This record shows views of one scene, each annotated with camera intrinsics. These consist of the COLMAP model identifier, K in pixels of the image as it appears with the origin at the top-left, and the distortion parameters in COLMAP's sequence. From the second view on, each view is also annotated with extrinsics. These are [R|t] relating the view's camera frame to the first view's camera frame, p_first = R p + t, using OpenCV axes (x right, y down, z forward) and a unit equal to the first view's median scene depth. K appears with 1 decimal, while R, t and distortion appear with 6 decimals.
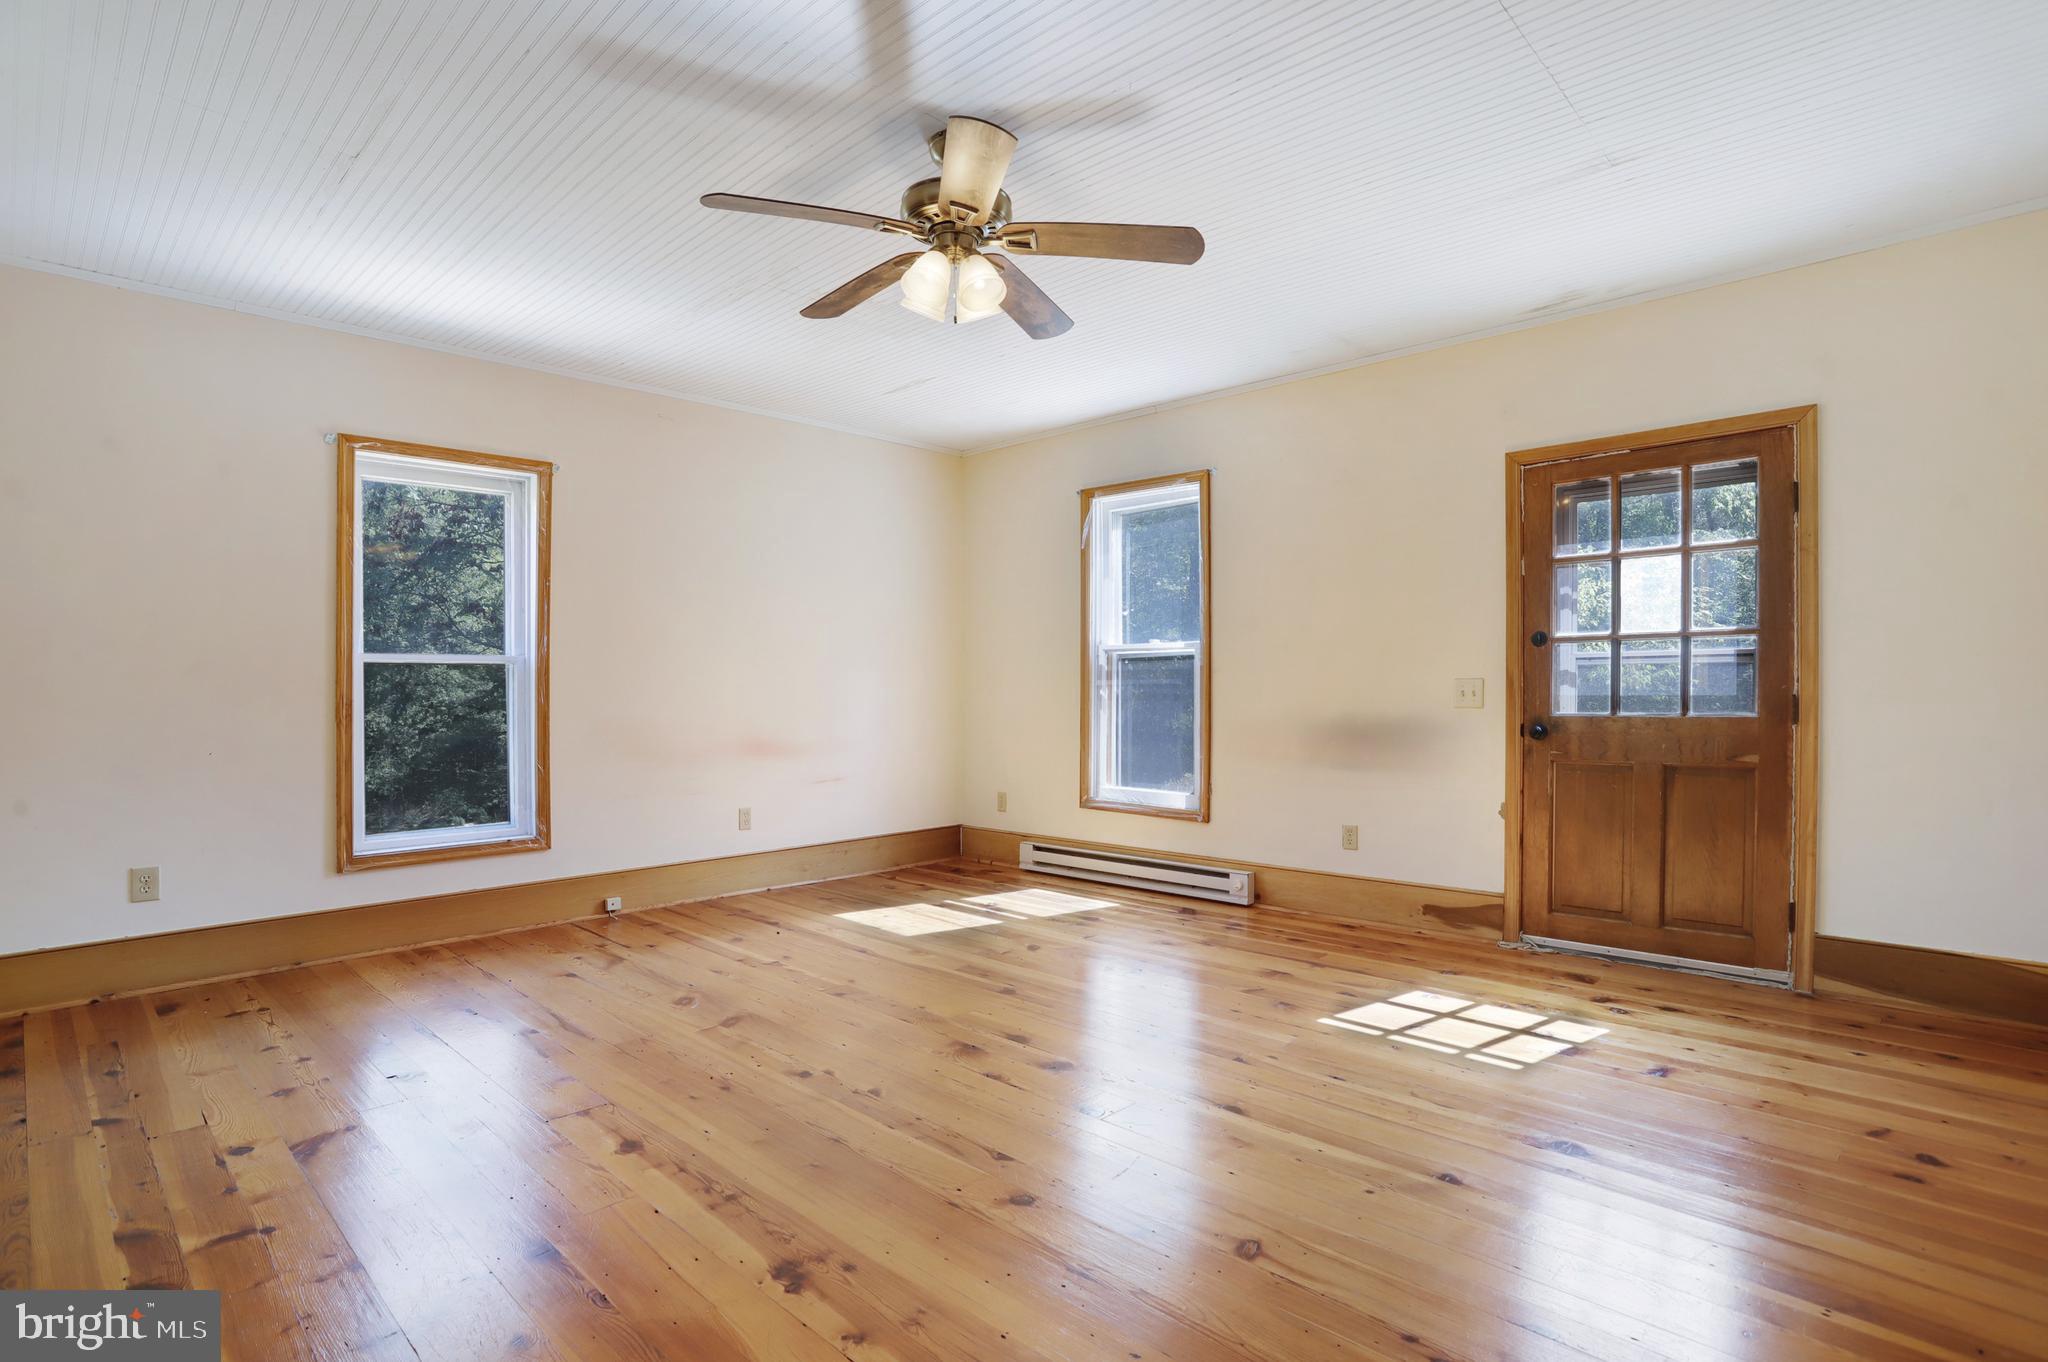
lens RADIAL K [[997.1, 0, 1036.3], [0, 997.1, 692.1], [0, 0, 1]] dist [-0.042382, 0.002736]
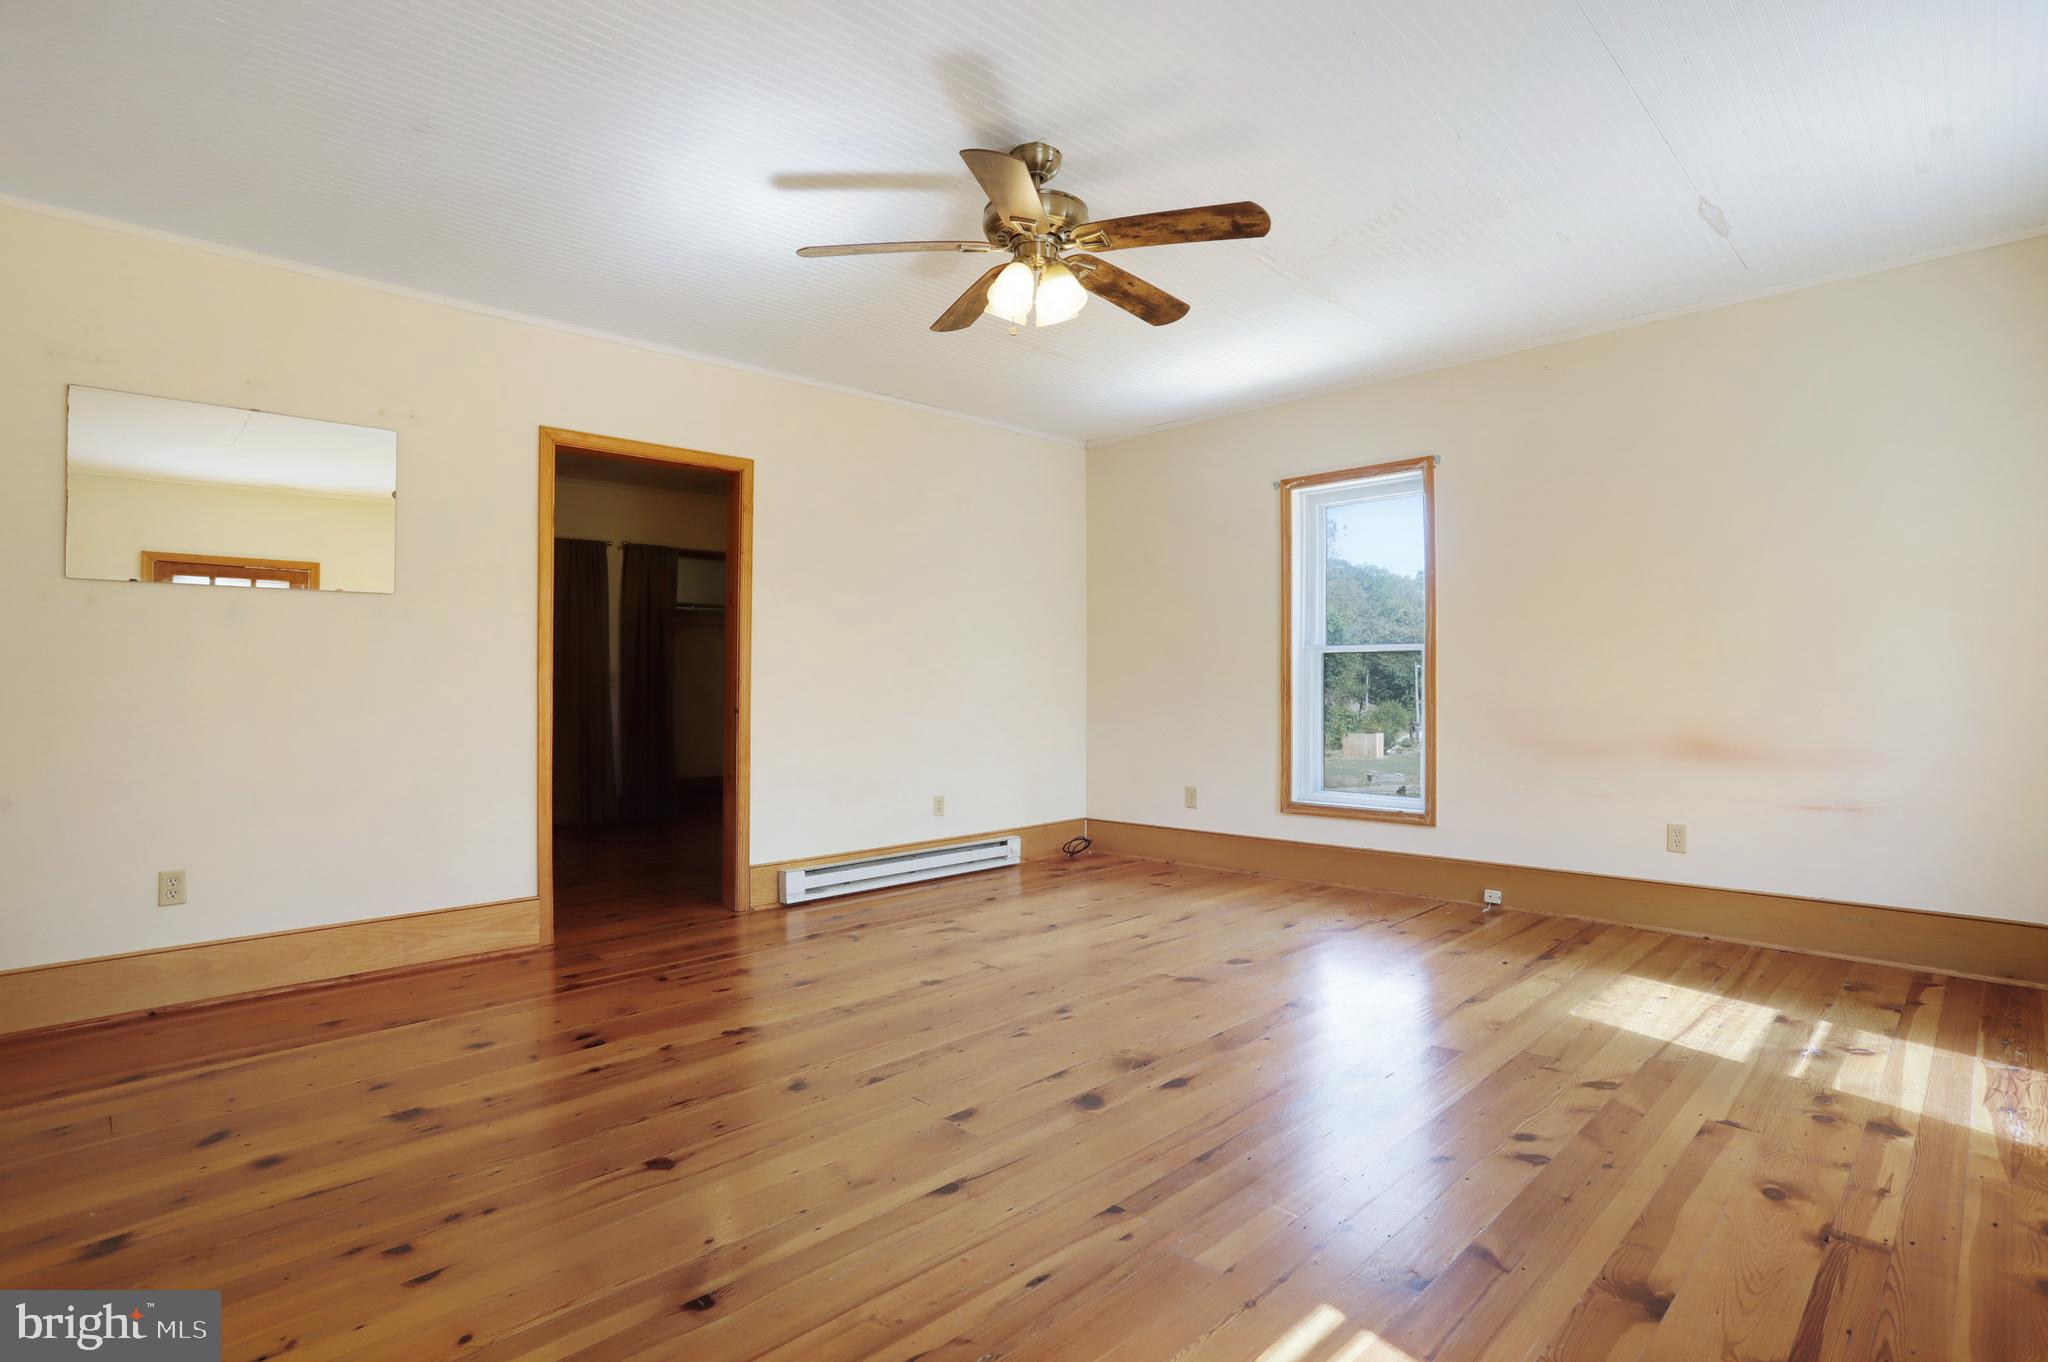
lens RADIAL K [[997.1, 0, 1034.3], [0, 997.1, 677.3], [0, 0, 1]] dist [-0.042382, 0.002736]
pose [[-0.000501, 0.007890, -0.999969, 0.799508], [0.006327, 0.999949, 0.007887, -0.014338], [0.999980, -0.006323, -0.000551, 0.831953]]
